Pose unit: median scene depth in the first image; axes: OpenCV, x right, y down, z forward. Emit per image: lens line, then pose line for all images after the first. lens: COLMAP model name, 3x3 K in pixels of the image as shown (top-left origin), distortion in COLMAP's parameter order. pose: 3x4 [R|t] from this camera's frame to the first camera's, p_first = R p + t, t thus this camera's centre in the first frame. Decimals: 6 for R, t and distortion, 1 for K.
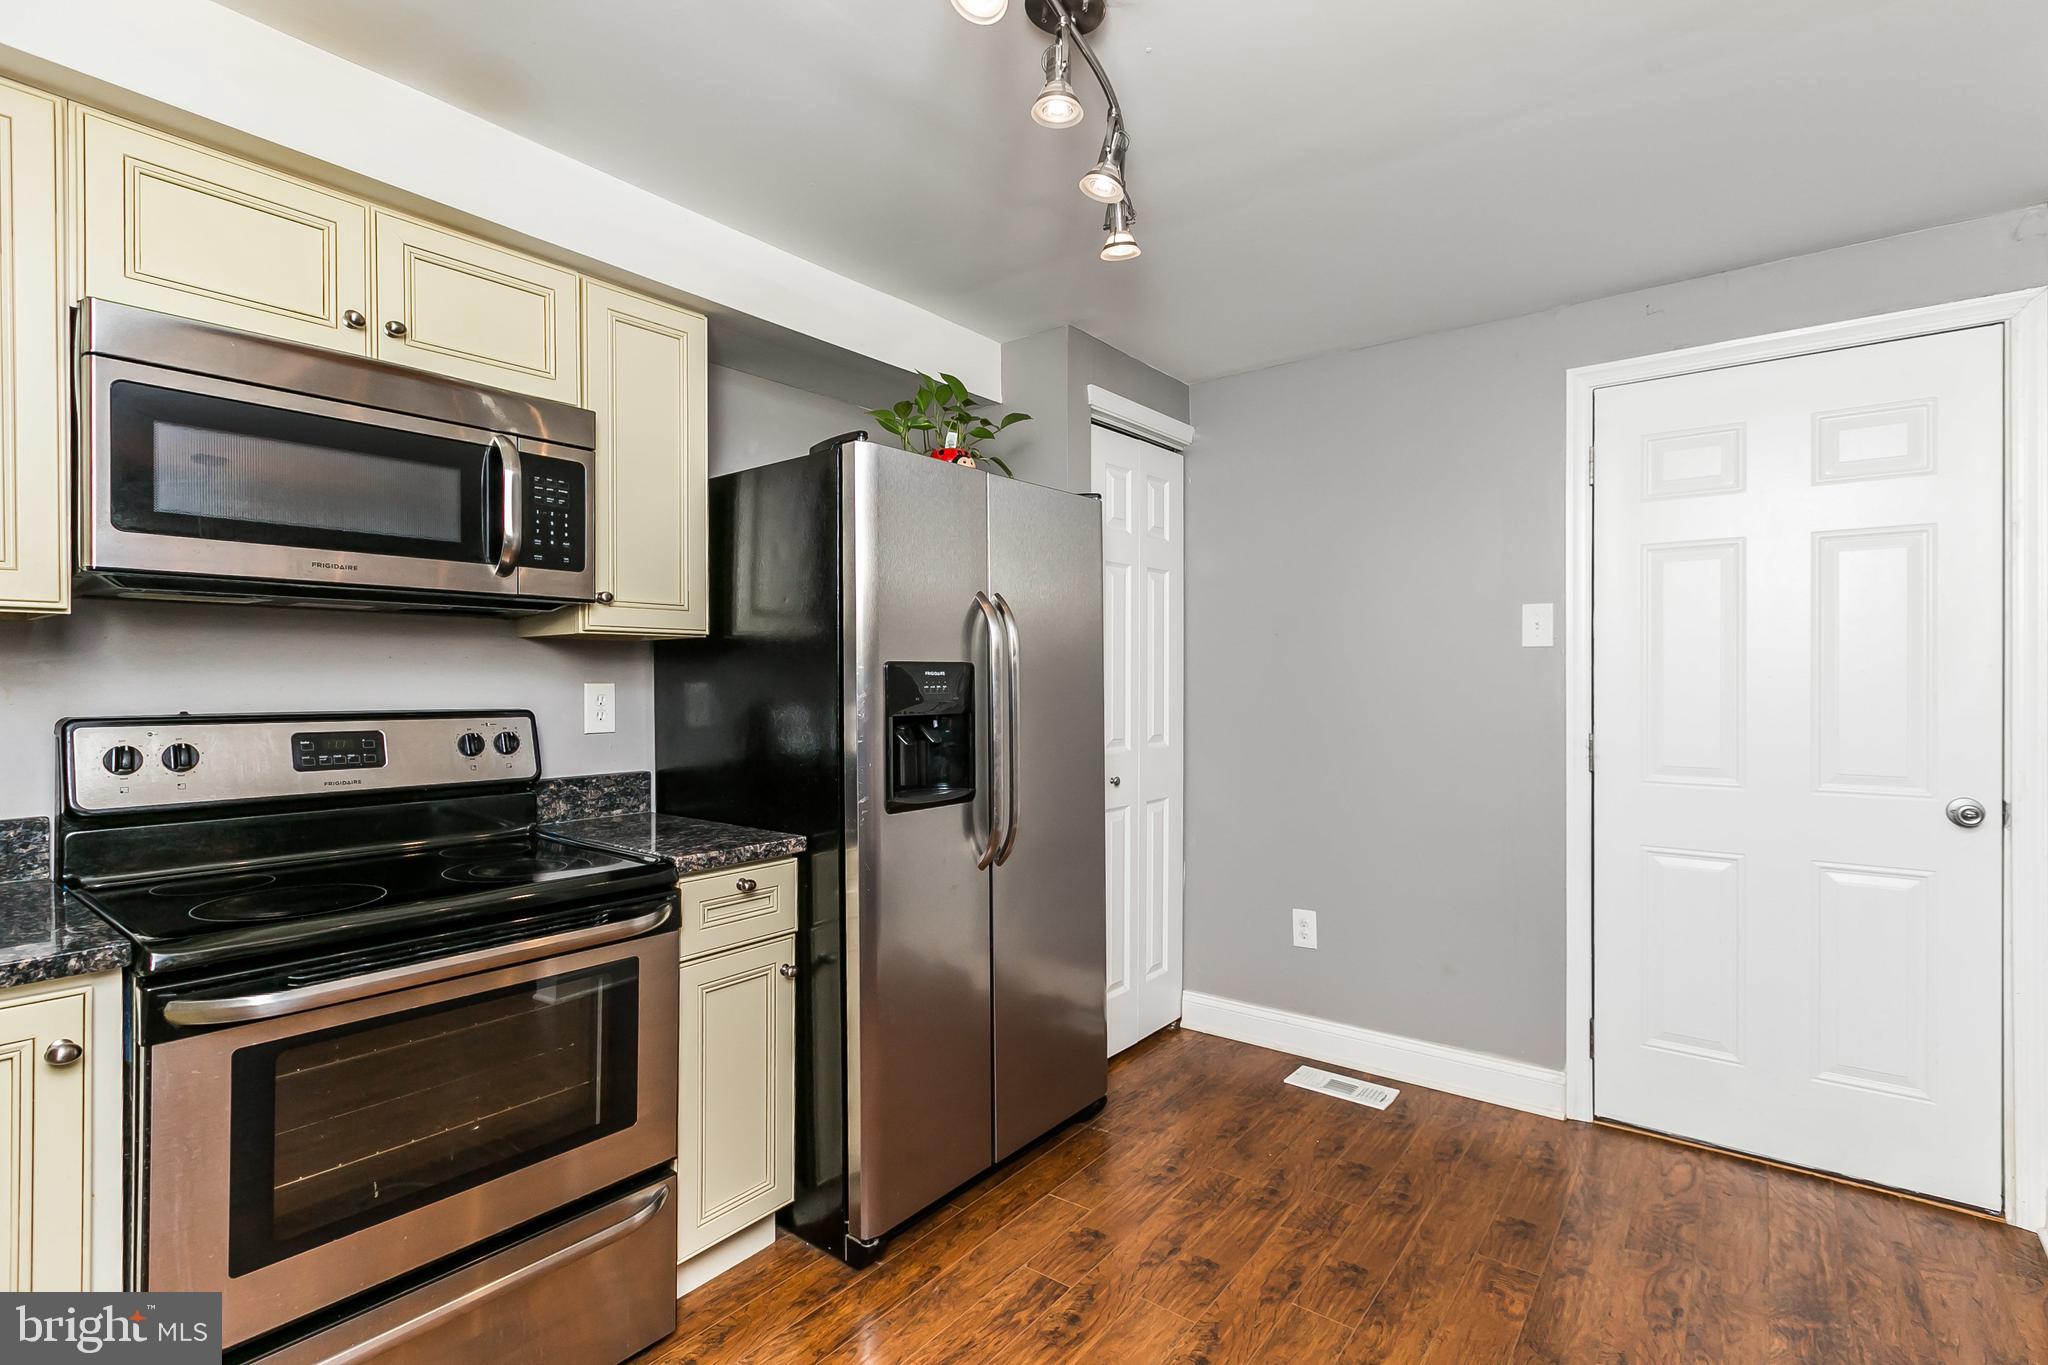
lens RADIAL K [[925.5, 0, 1013.6], [0, 925.5, 688.7], [0, 0, 1]] dist [0.000227, 0.000120]
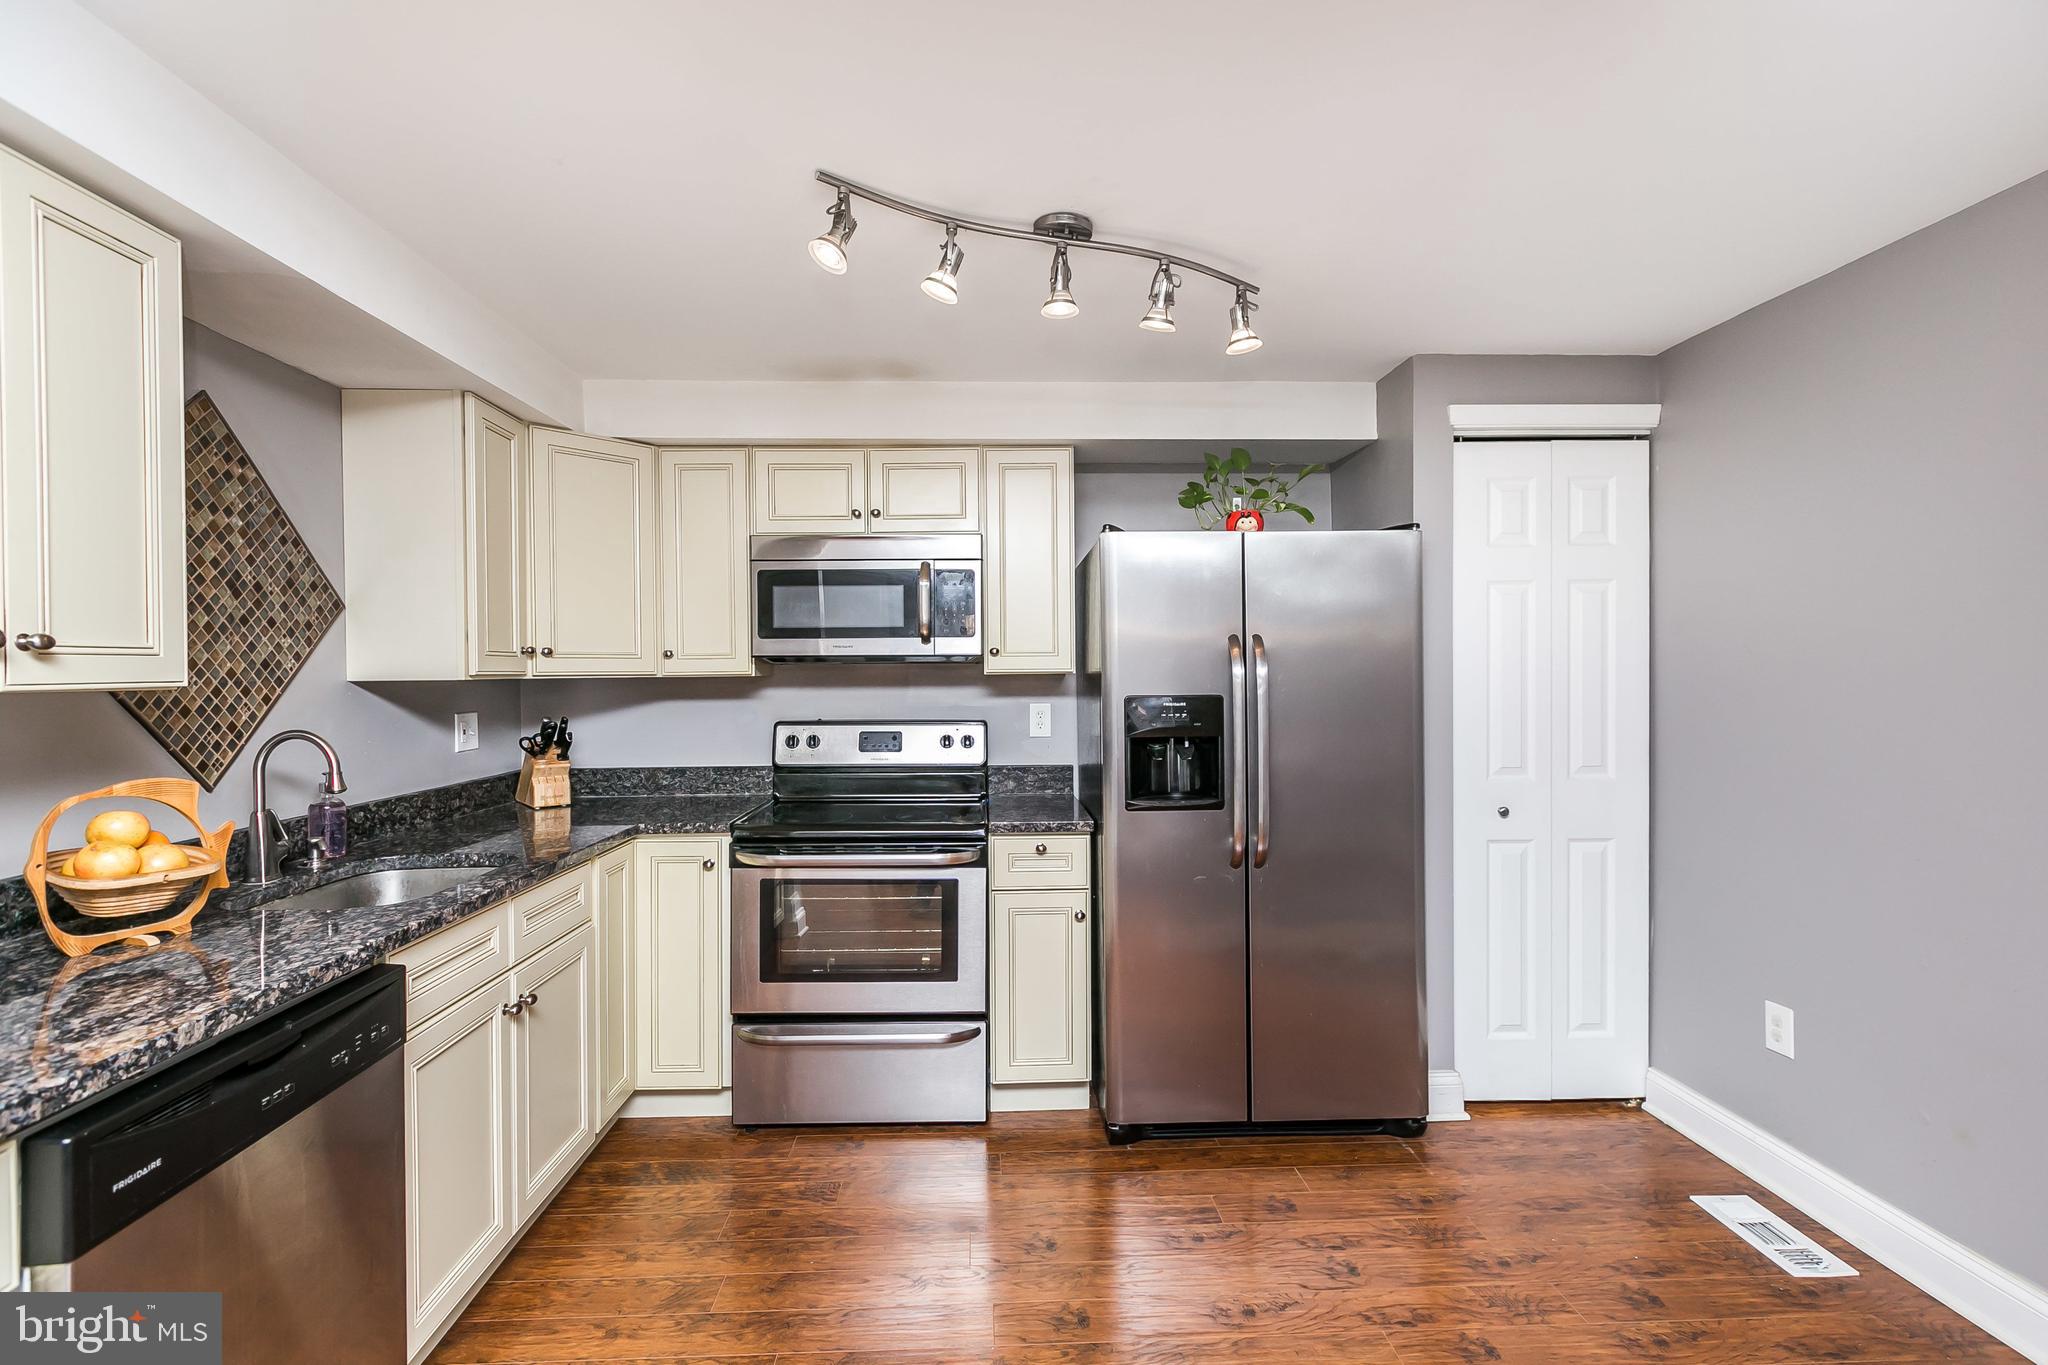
lens RADIAL K [[925.5, 0, 1020.2], [0, 925.5, 683.0], [0, 0, 1]] dist [0.000227, 0.000120]
pose [[0.649062, 0.004671, -0.760721, 0.814409], [-0.000336, 0.999983, 0.005853, -0.057598], [0.760735, -0.003543, 0.649053, 0.026048]]
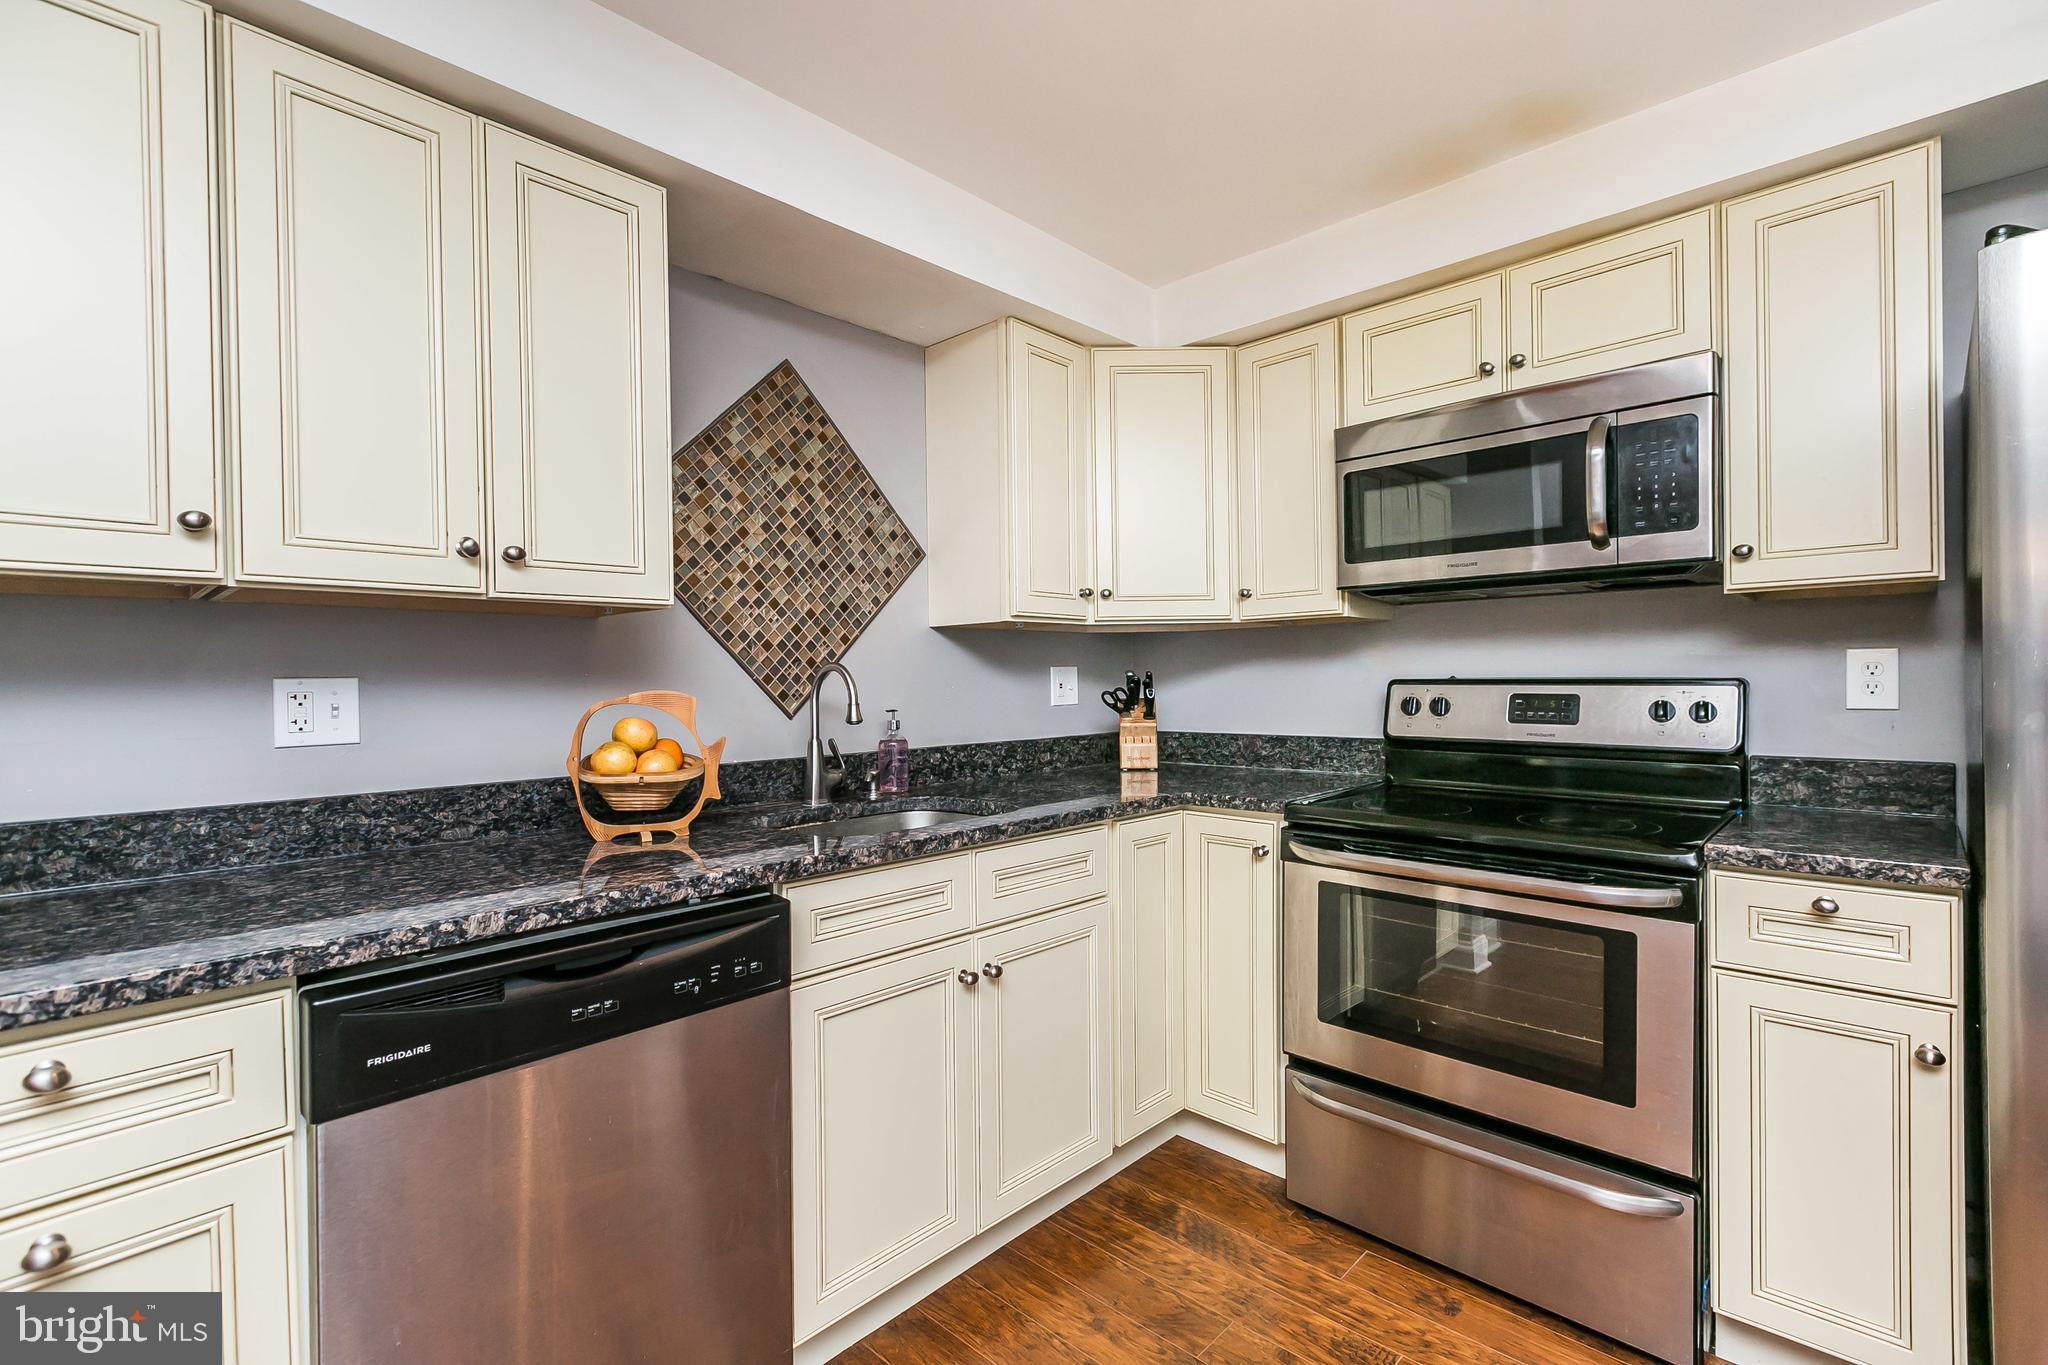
lens RADIAL K [[925.5, 0, 1019.0], [0, 925.5, 681.4], [0, 0, 1]] dist [0.000227, 0.000120]
pose [[-0.100034, 0.005215, -0.994970, 0.544920], [0.003220, 0.999983, 0.004918, 0.021705], [0.994979, -0.002712, -0.100049, 0.421061]]
